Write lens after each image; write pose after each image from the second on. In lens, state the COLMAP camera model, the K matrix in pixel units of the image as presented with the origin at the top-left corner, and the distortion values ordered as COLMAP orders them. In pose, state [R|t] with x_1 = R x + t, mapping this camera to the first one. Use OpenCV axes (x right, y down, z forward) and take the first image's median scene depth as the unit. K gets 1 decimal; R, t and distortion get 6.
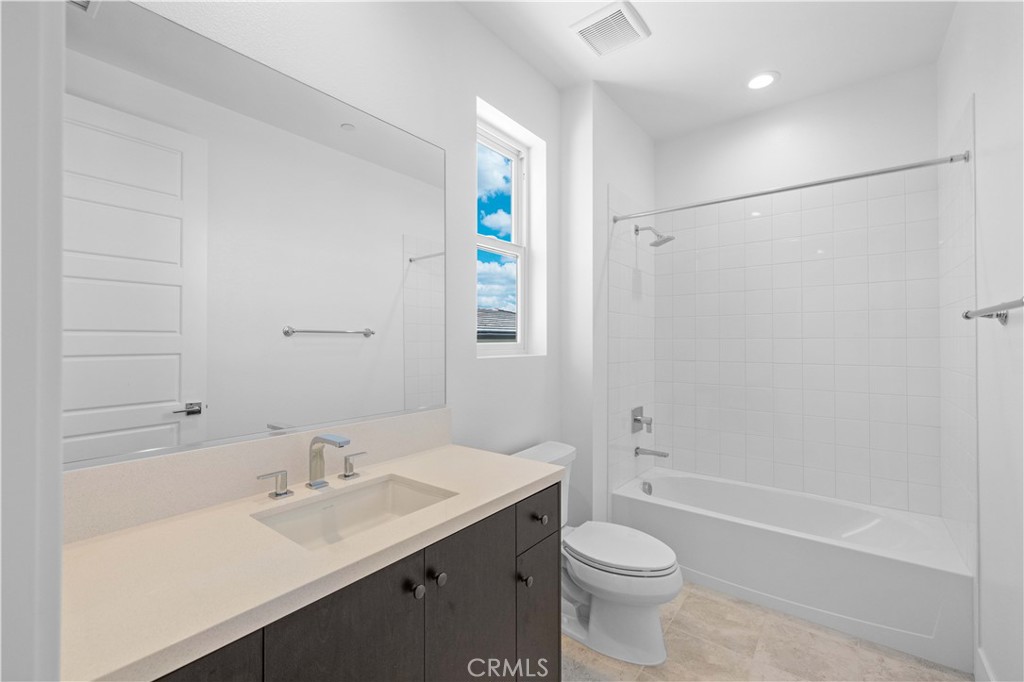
lens RADIAL K [[436.1, 0, 517.5], [0, 436.1, 334.6], [0, 0, 1]] dist [0.005964, -0.000968]
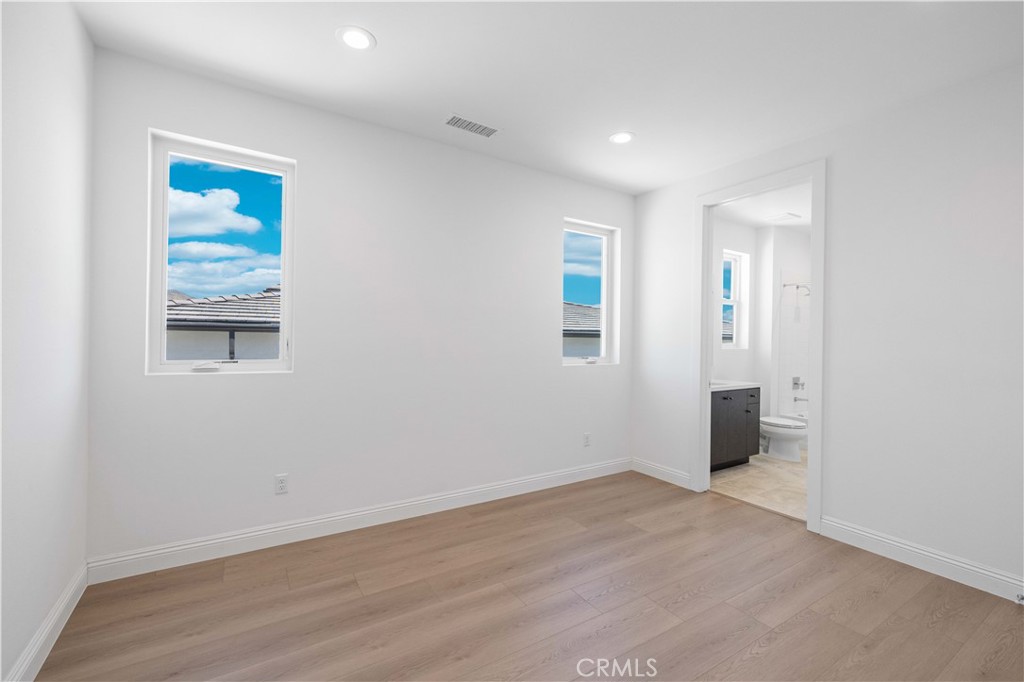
lens RADIAL K [[436.1, 0, 519.5], [0, 436.1, 339.9], [0, 0, 1]] dist [0.005964, -0.000968]
pose [[0.942531, 0.014177, -0.333817, -0.284402], [-0.008678, 0.999801, 0.017957, -0.028868], [0.334006, -0.014028, 0.942467, -1.471988]]
